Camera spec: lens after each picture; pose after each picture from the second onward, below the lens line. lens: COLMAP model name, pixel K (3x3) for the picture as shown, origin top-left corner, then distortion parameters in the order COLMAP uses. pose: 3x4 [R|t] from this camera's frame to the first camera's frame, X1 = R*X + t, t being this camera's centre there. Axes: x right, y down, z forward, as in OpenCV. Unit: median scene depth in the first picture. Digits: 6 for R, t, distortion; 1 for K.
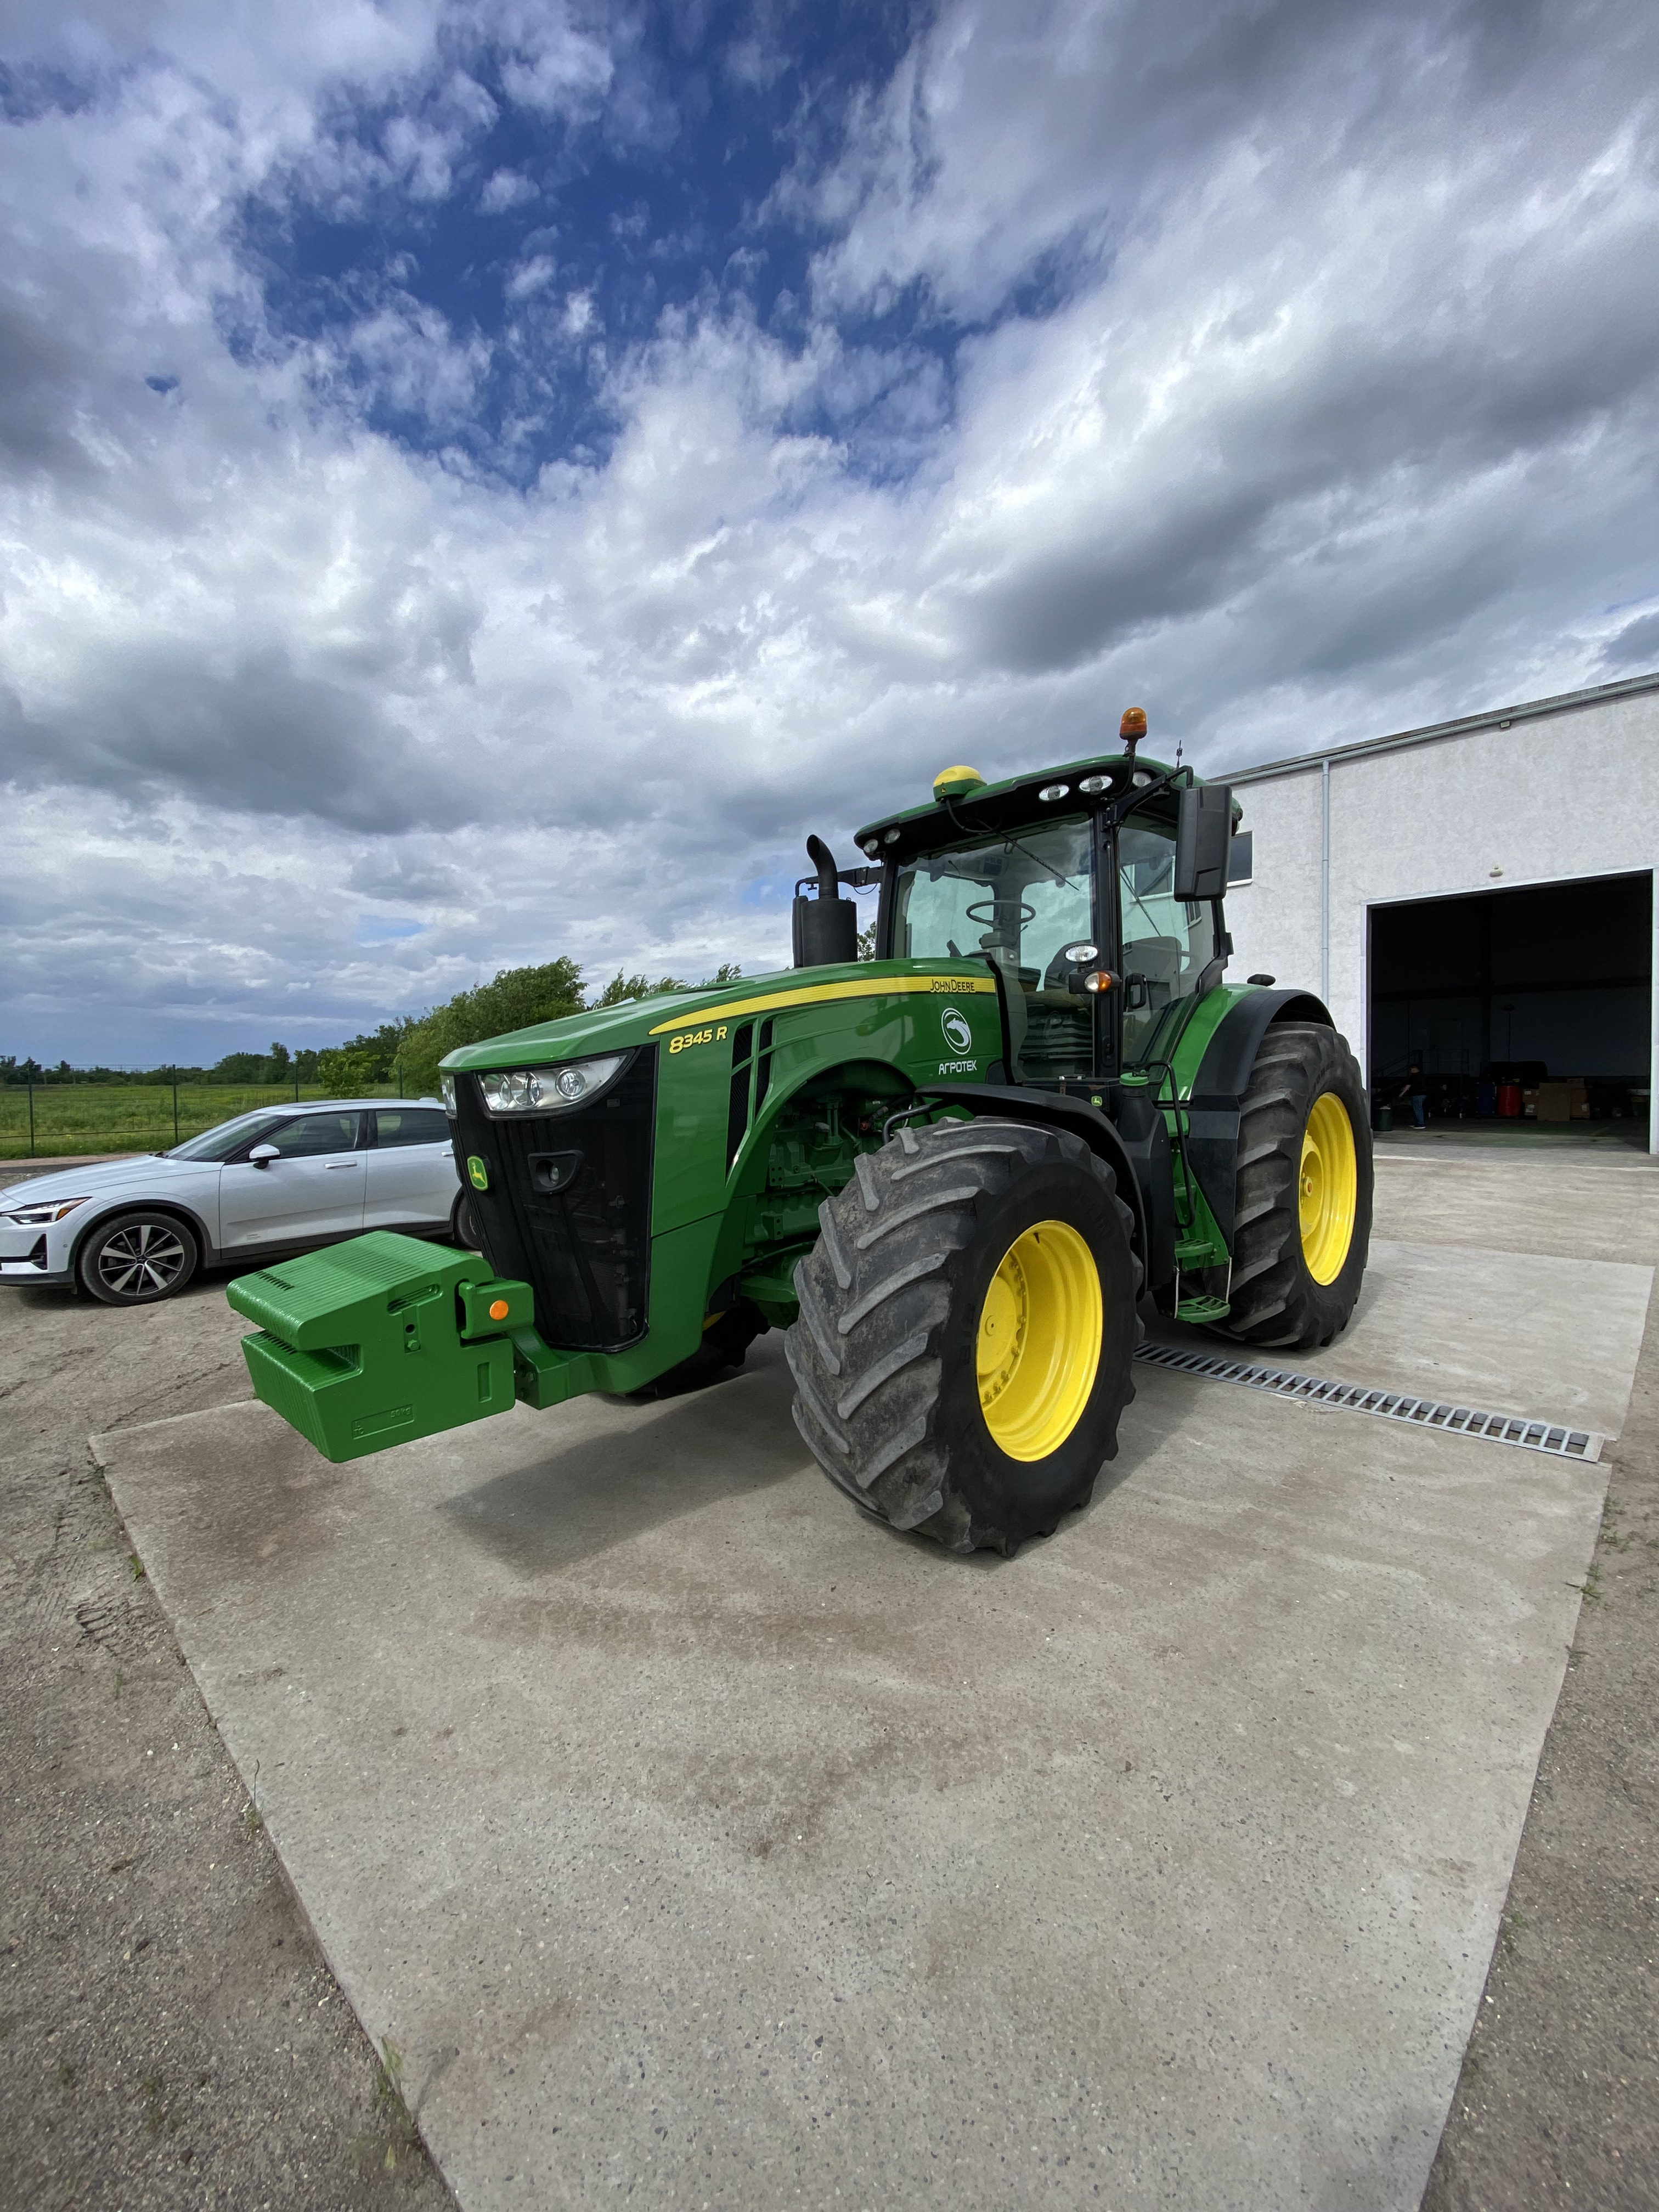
lens RADIAL K [[905.7, 0, 823.7], [0, 905.7, 1118.9], [0, 0, 1]] dist [0.003703, -0.010825]
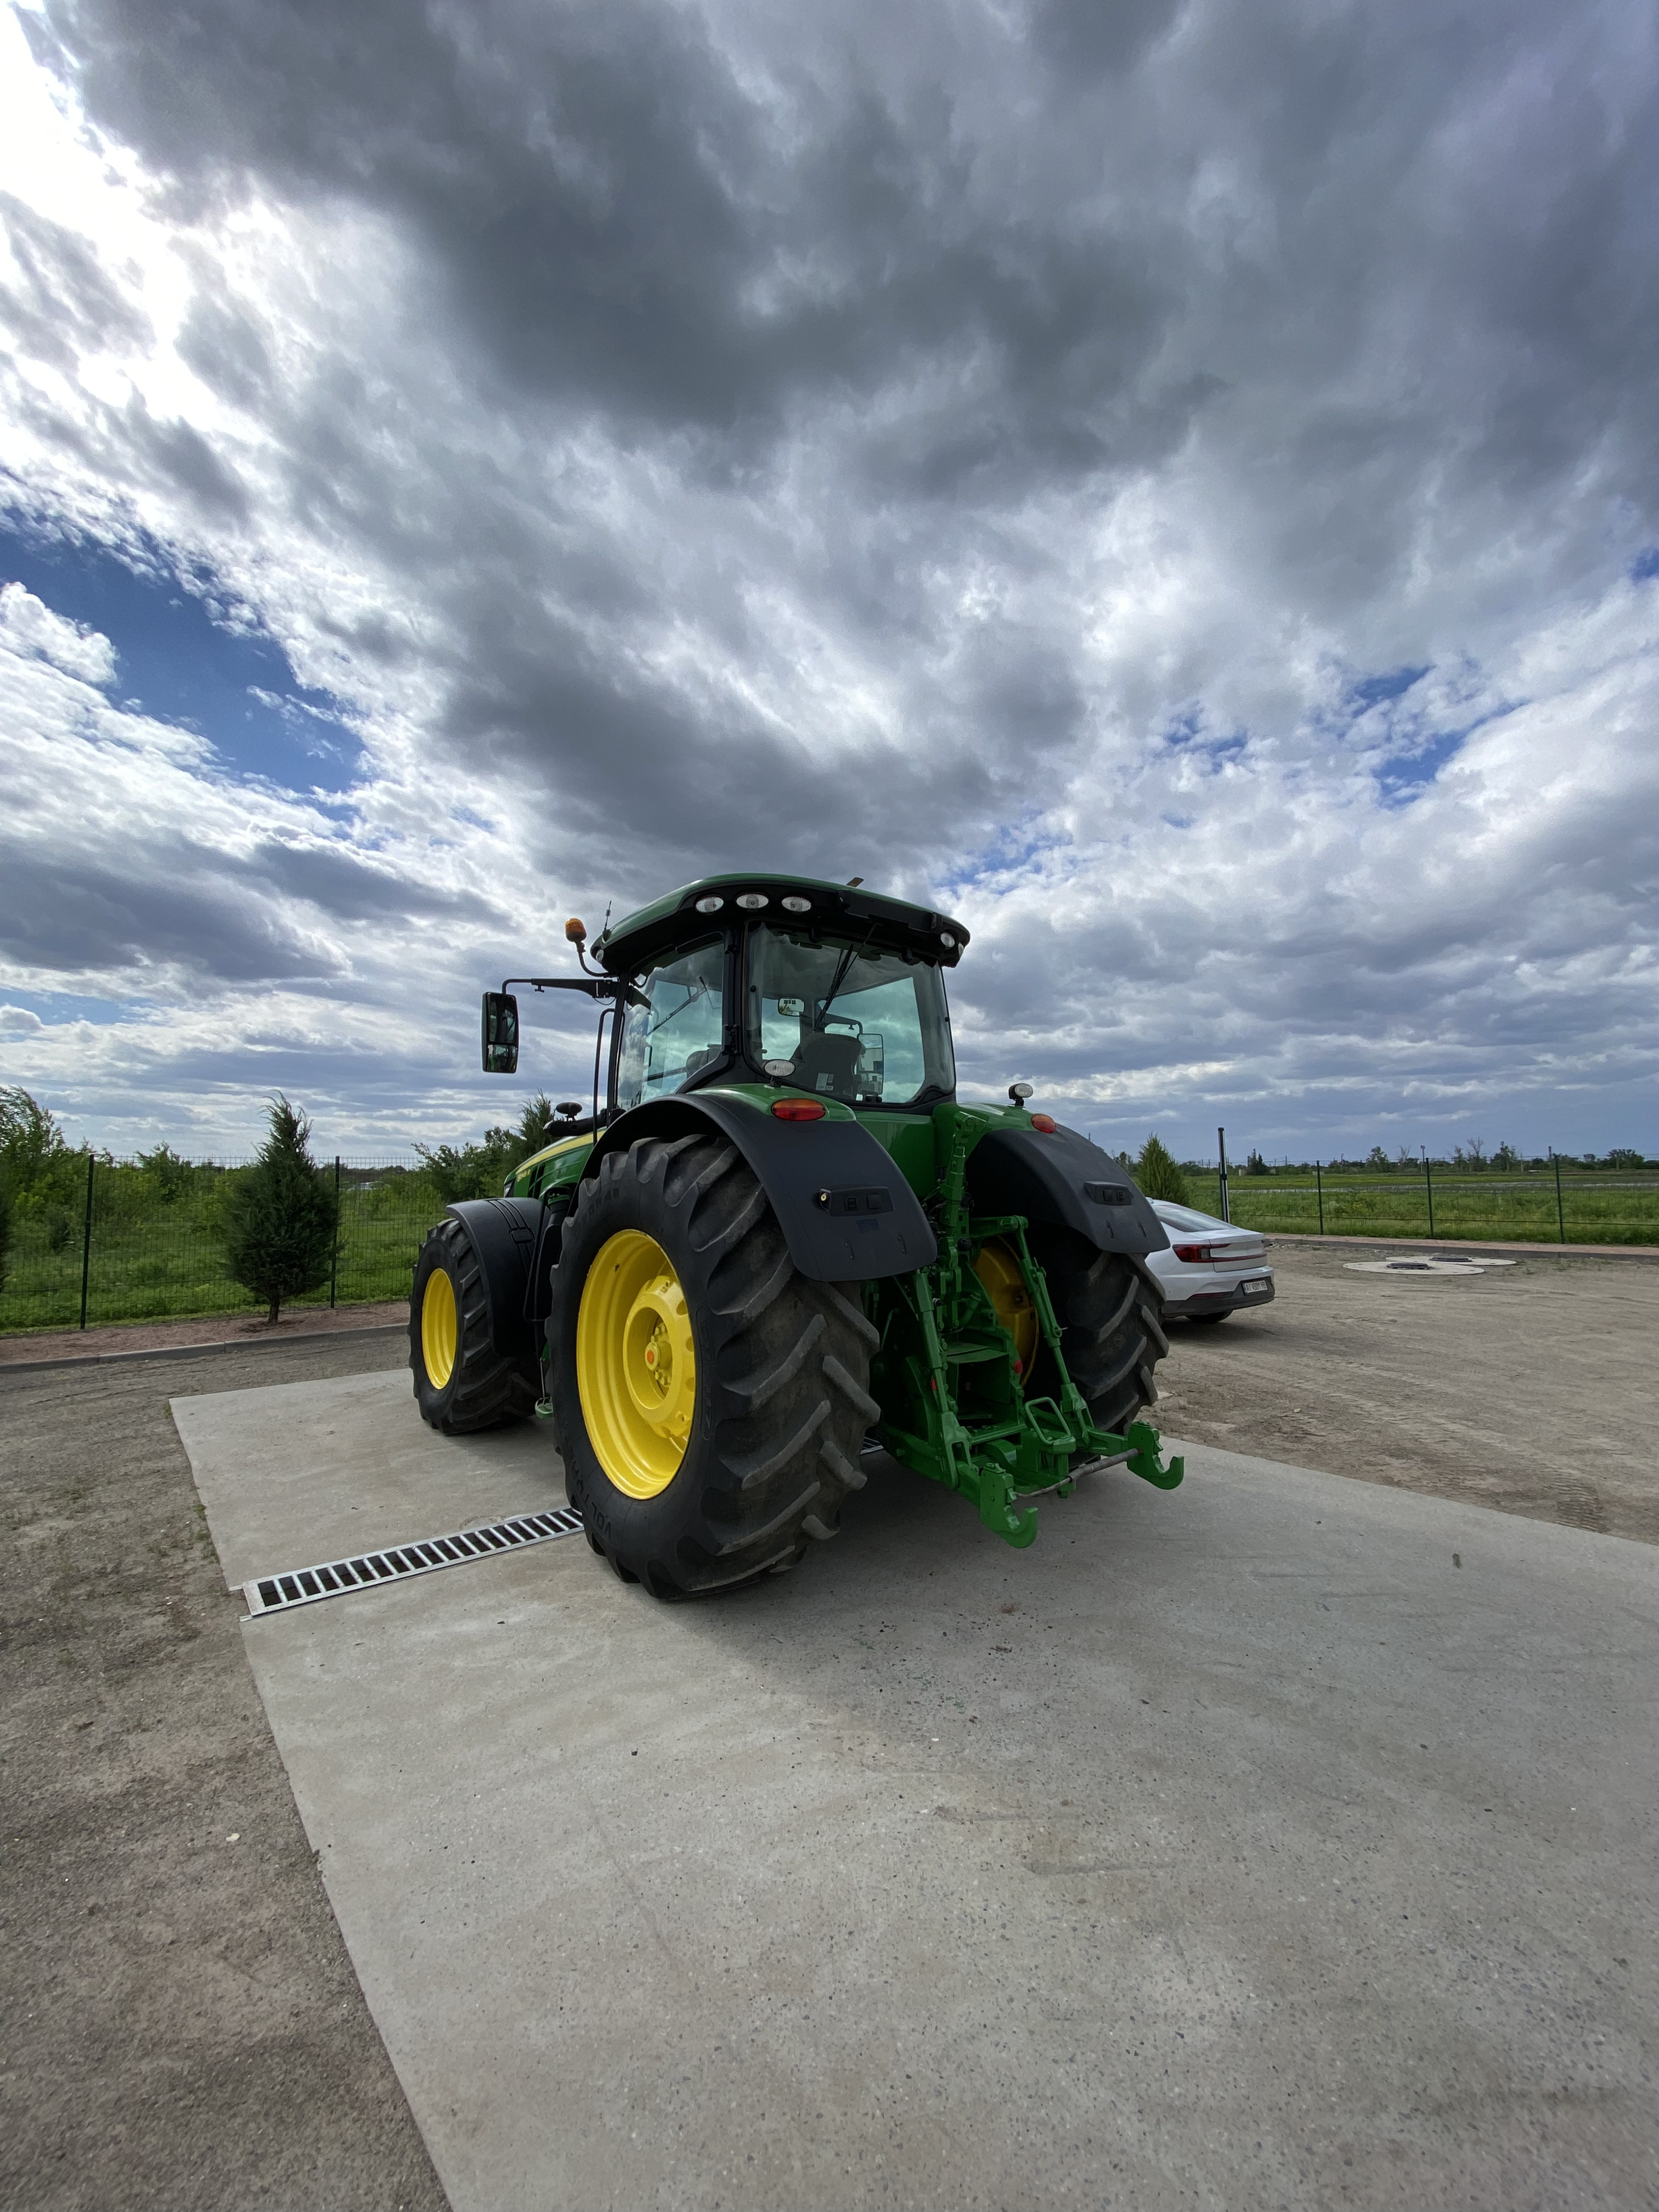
lens RADIAL K [[905.7, 0, 790.7], [0, 905.7, 1177.8], [0, 0, 1]] dist [0.003703, -0.010825]
pose [[-0.150926, 0.009741, -0.988497, 1.479861], [-0.029804, 0.999452, 0.014400, -0.098435], [0.988096, 0.031635, -0.150553, 1.462553]]
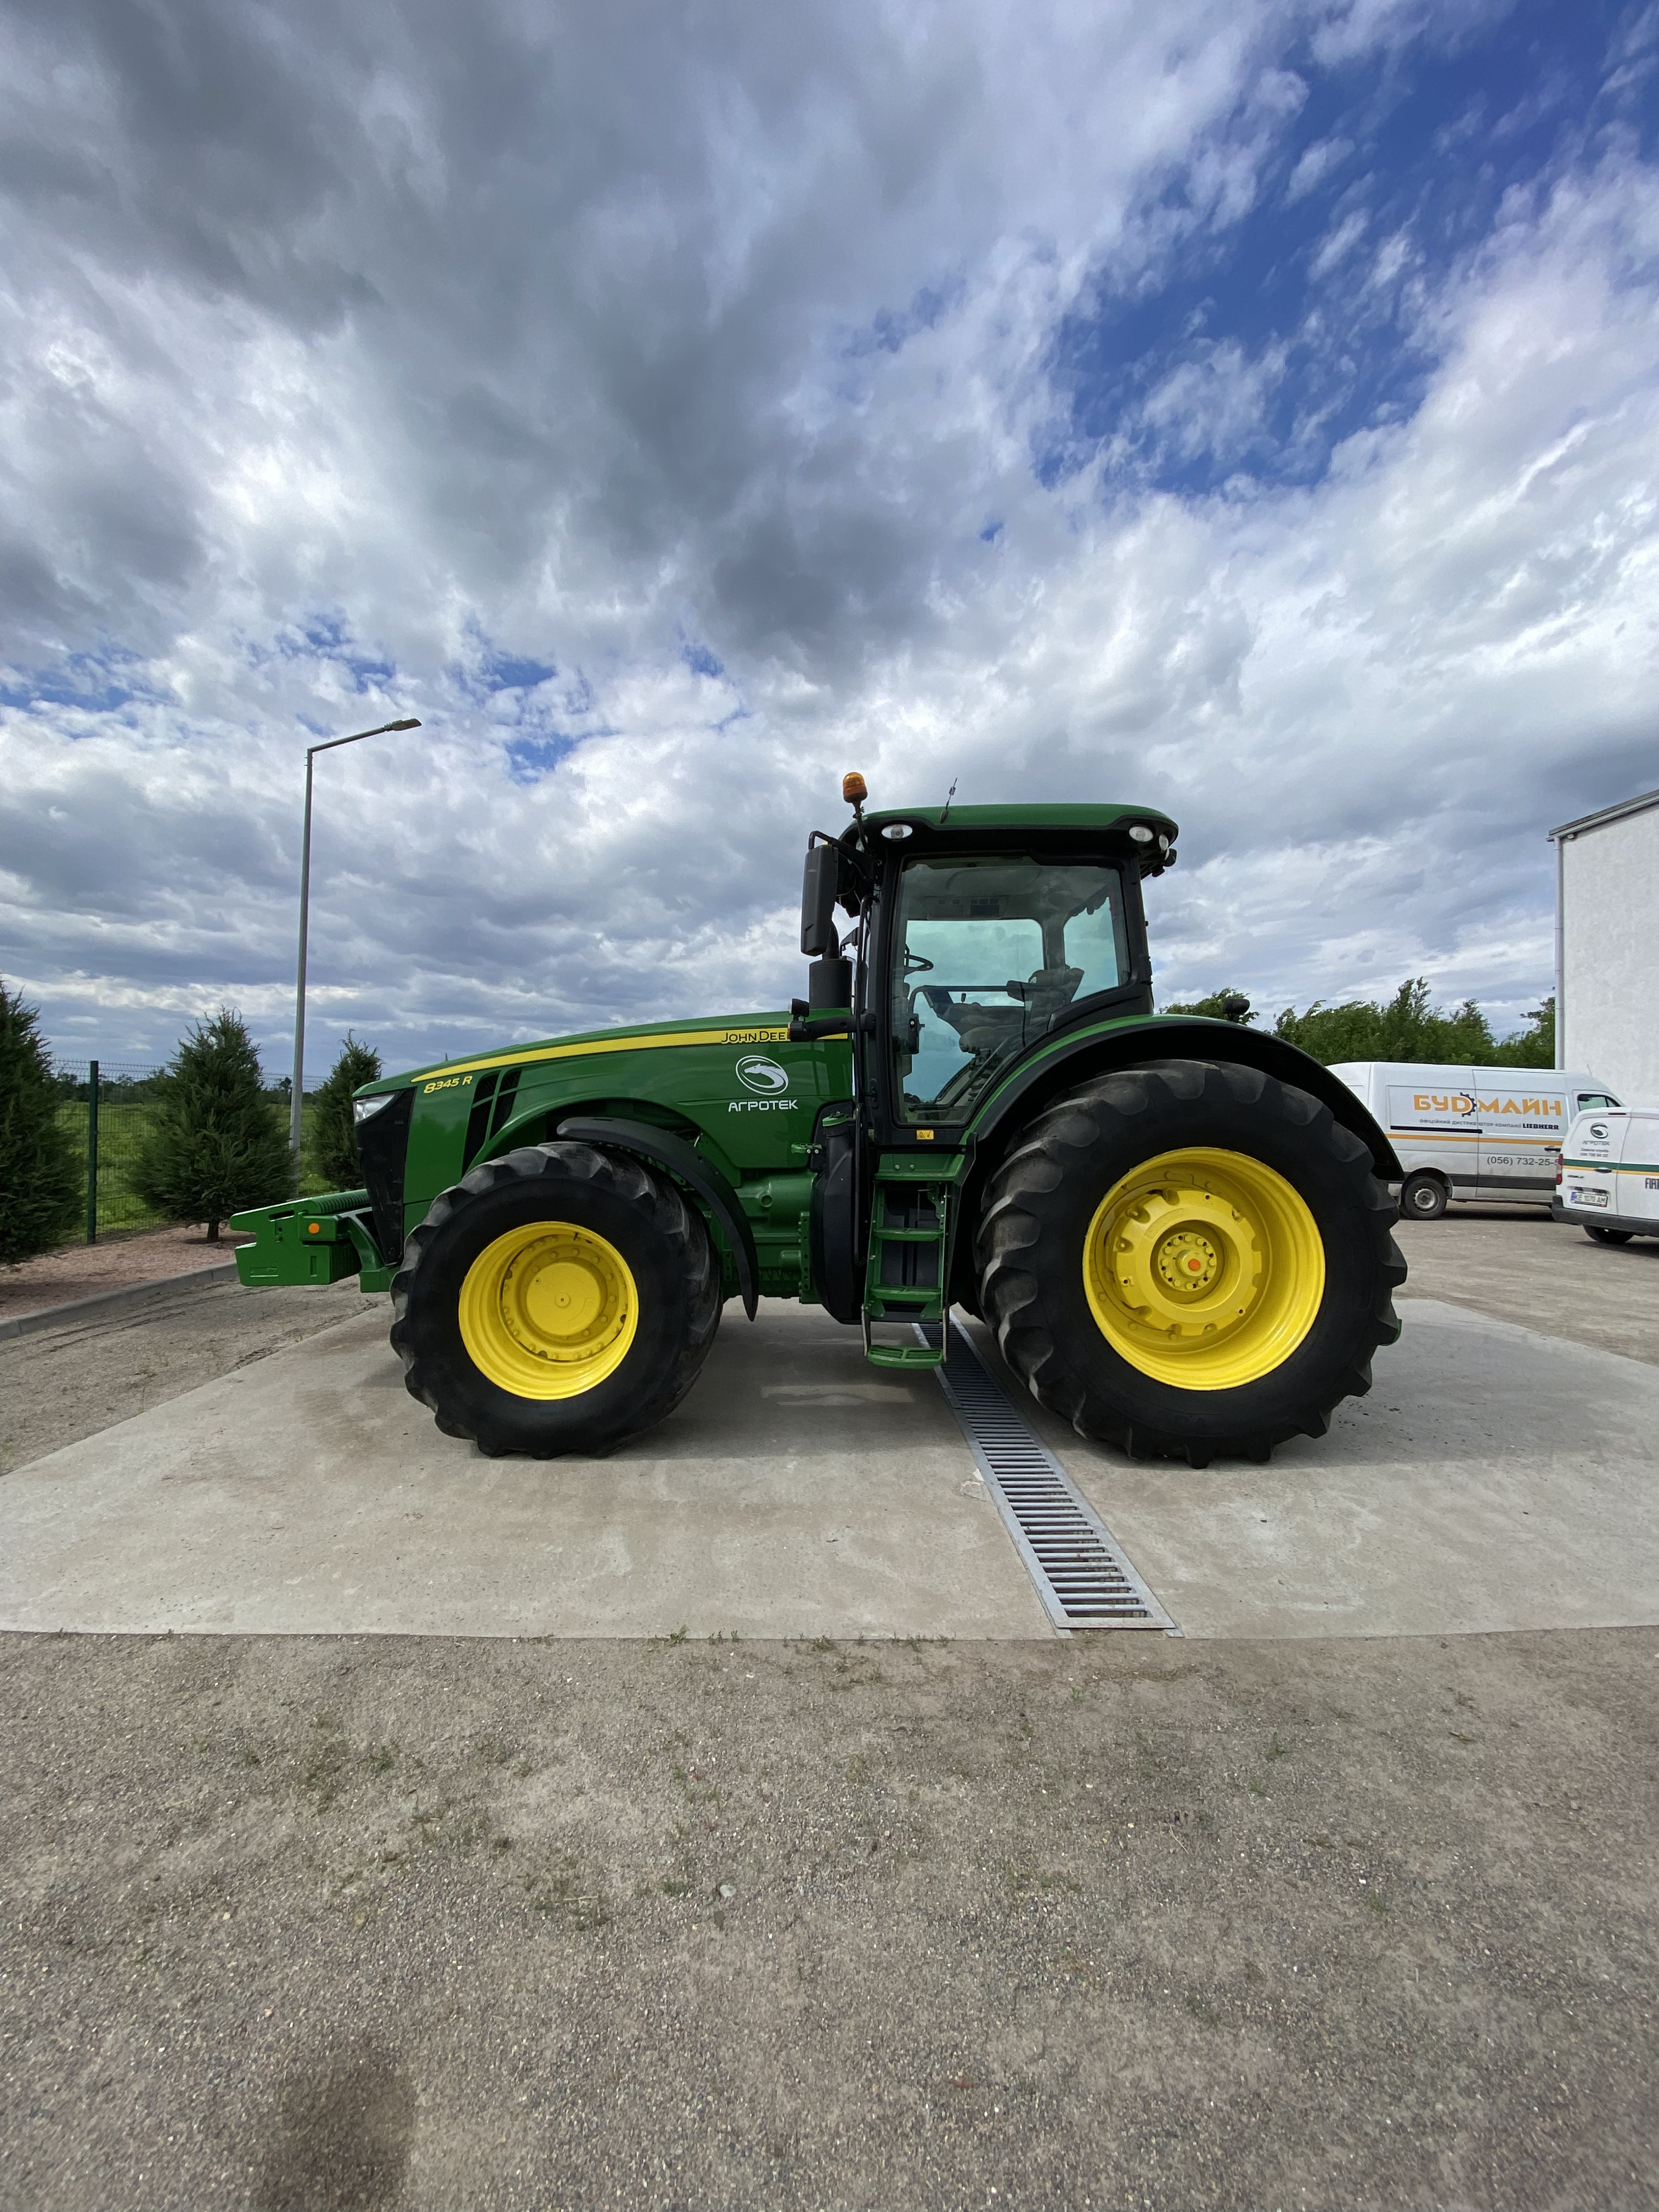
lens RADIAL K [[905.7, 0, 816.2], [0, 905.7, 1131.1], [0, 0, 1]] dist [0.003703, -0.010825]
pose [[0.706403, 0.037197, -0.706832, 1.032152], [-0.052978, 0.998596, -0.000394, -0.028585], [0.705824, 0.037725, 0.707382, 0.235375]]
